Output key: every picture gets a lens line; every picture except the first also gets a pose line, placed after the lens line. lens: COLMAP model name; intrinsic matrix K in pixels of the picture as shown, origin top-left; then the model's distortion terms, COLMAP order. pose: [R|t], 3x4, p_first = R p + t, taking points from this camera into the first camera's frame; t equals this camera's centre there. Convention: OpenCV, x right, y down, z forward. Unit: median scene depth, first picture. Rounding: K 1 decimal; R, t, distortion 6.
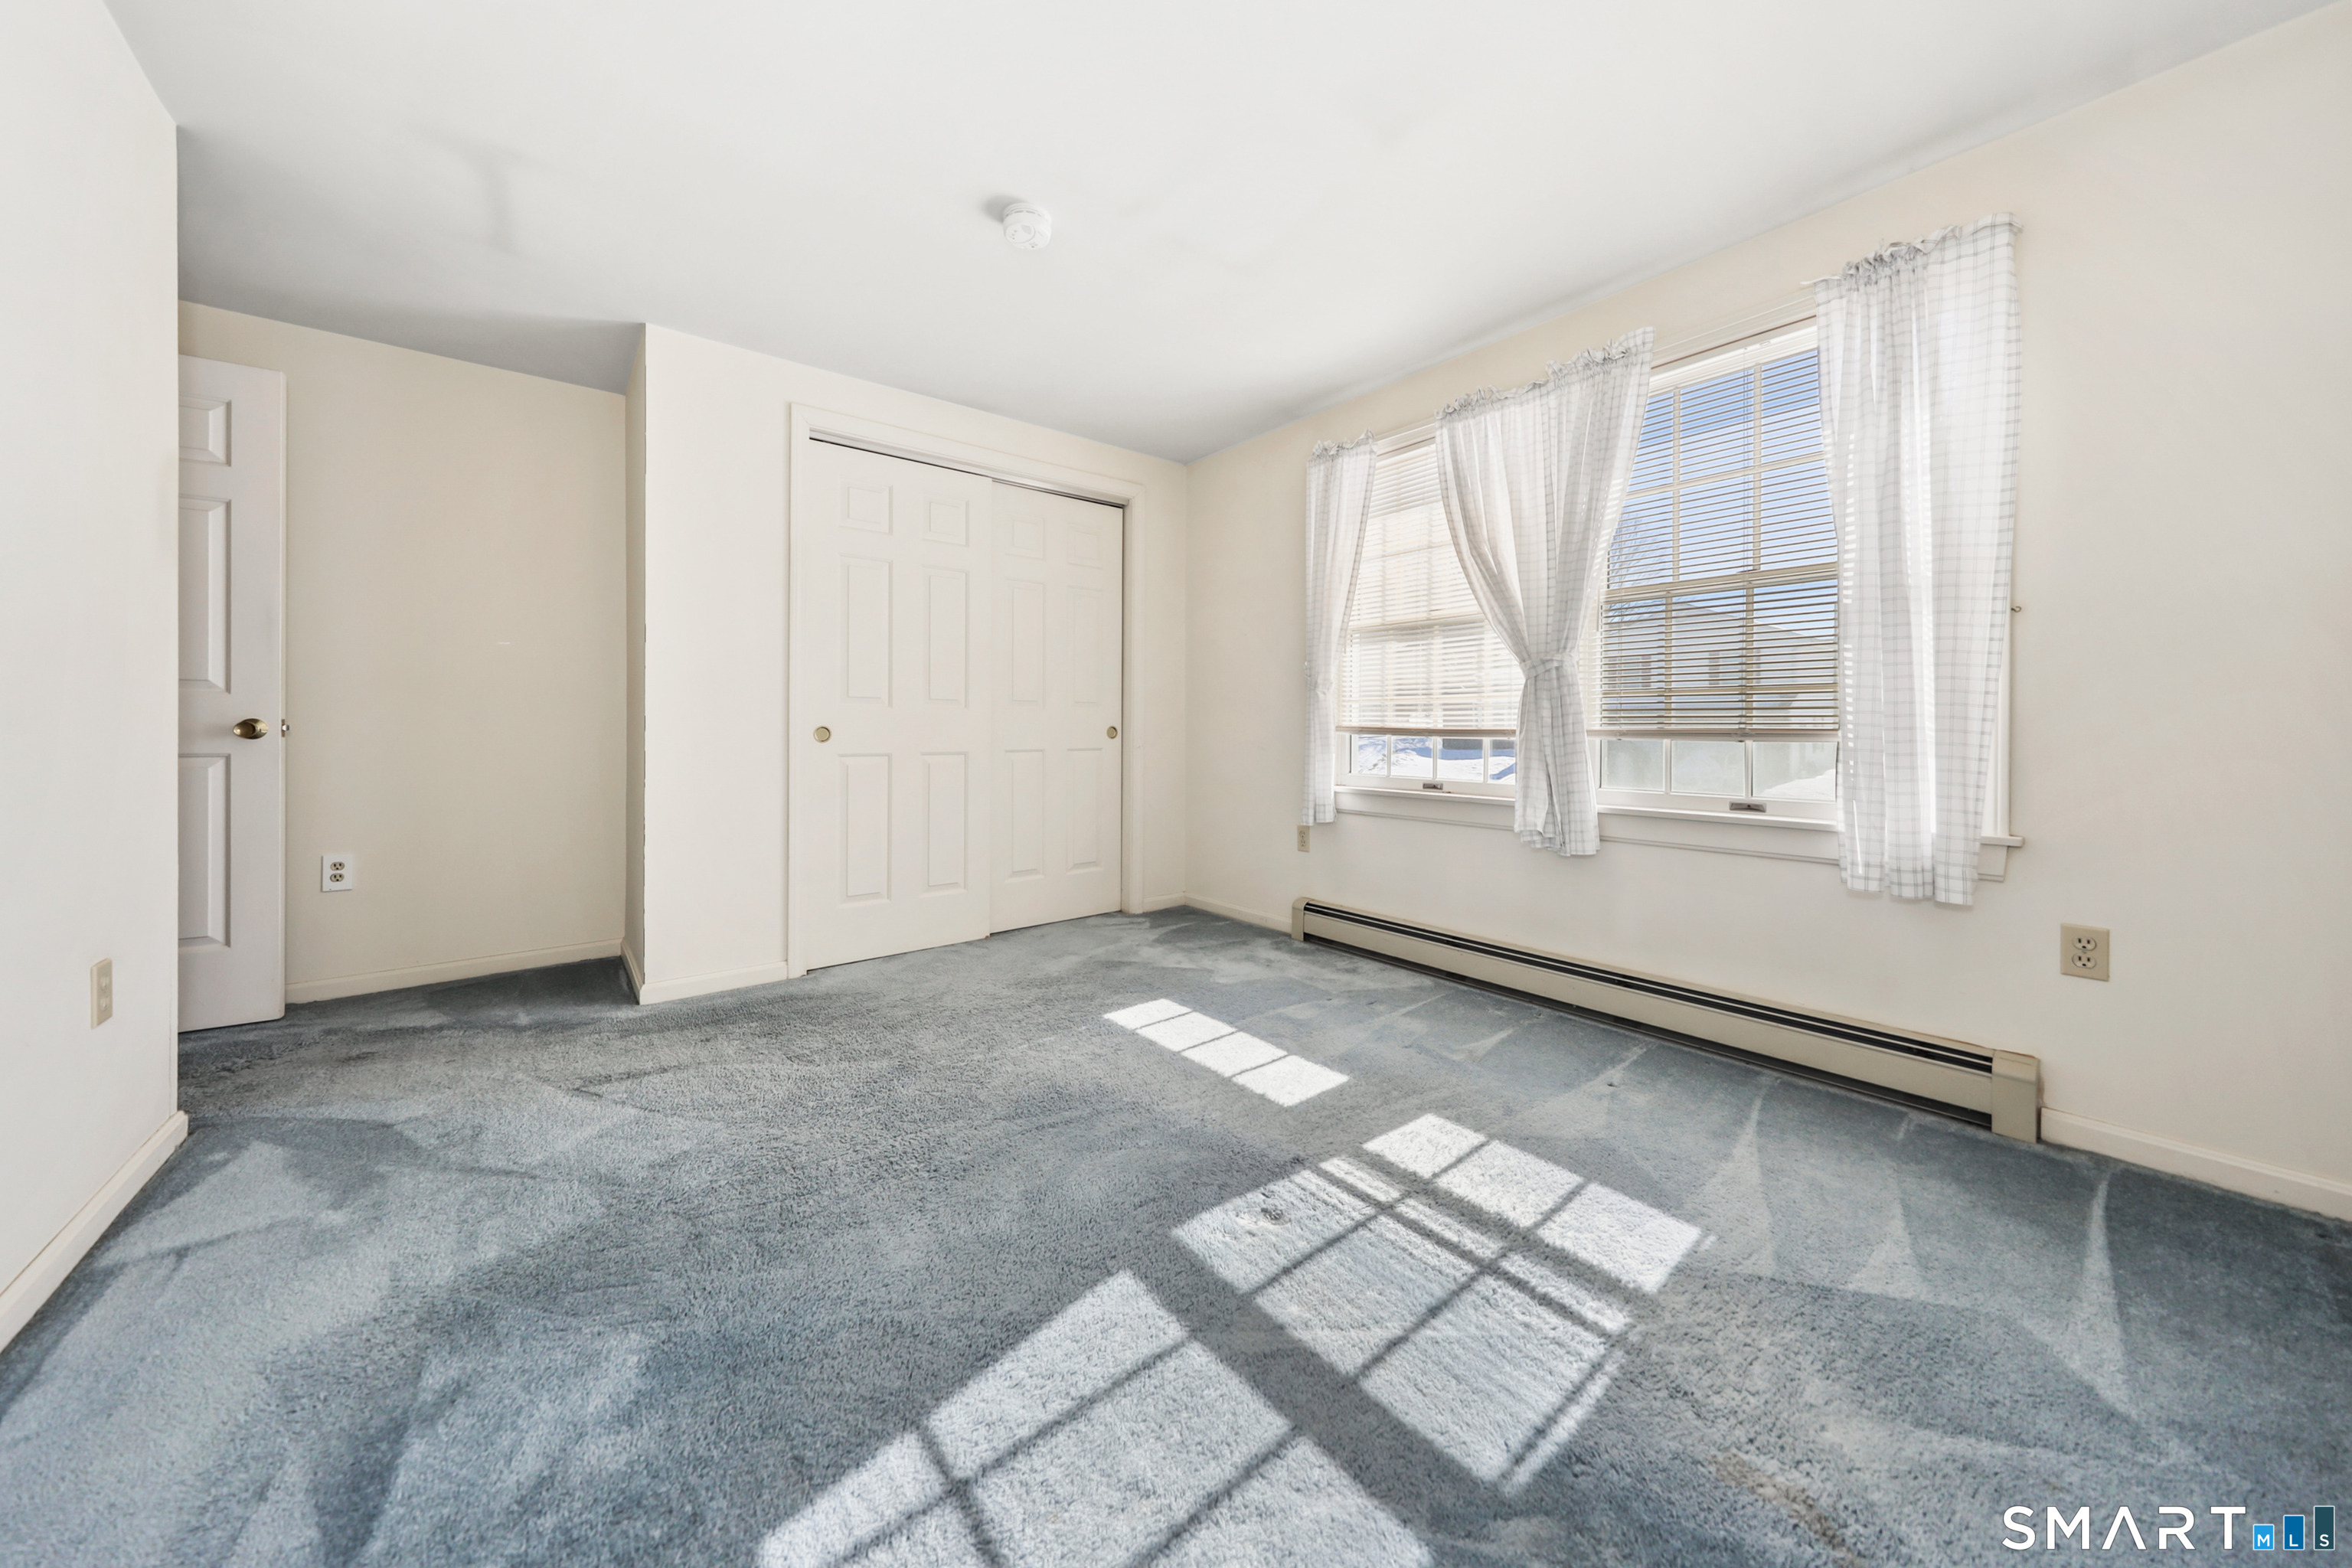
lens RADIAL K [[813.0, 0, 1172.3], [0, 813.0, 726.4], [0, 0, 1]] dist [0.000171, 0.000031]
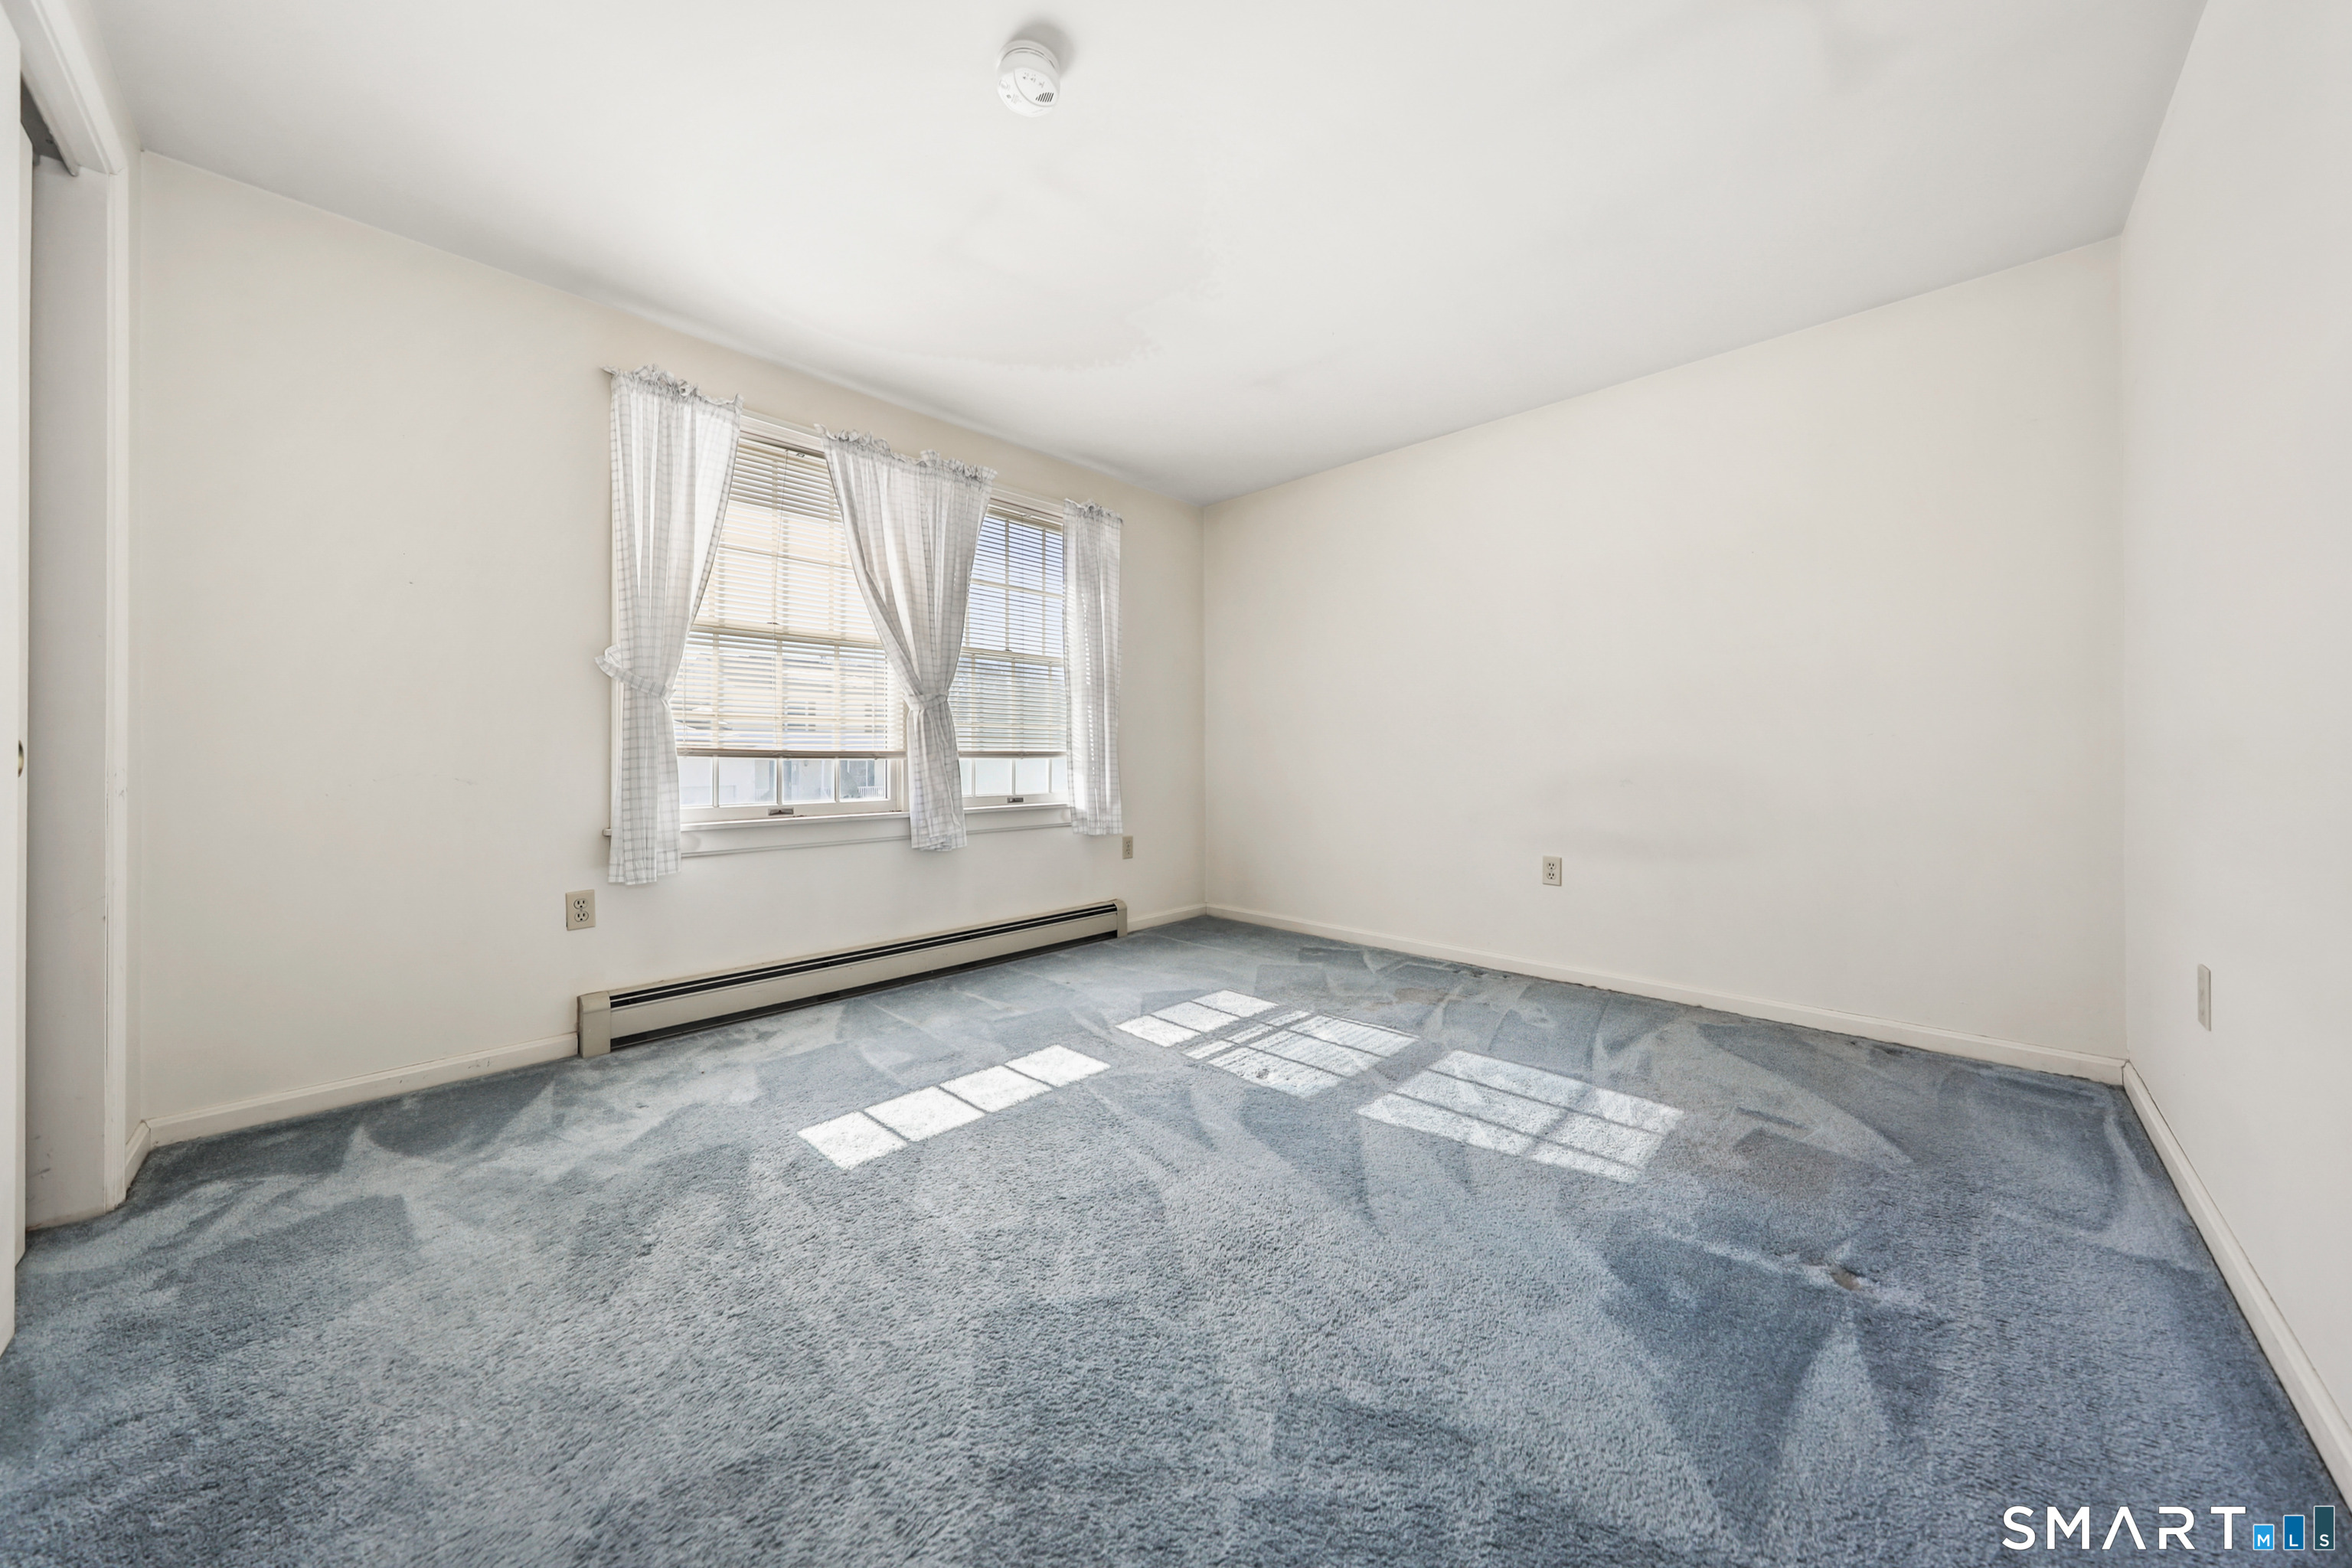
lens RADIAL K [[784.2, 0, 1170.8], [0, 784.2, 753.2], [0, 0, 1]] dist [-0.000665, -0.000014]
pose [[-0.124177, -0.001541, 0.992259, -1.115339], [0.001156, 0.999998, 0.001698, 0.007921], [-0.992259, 0.001358, -0.124175, 1.168185]]
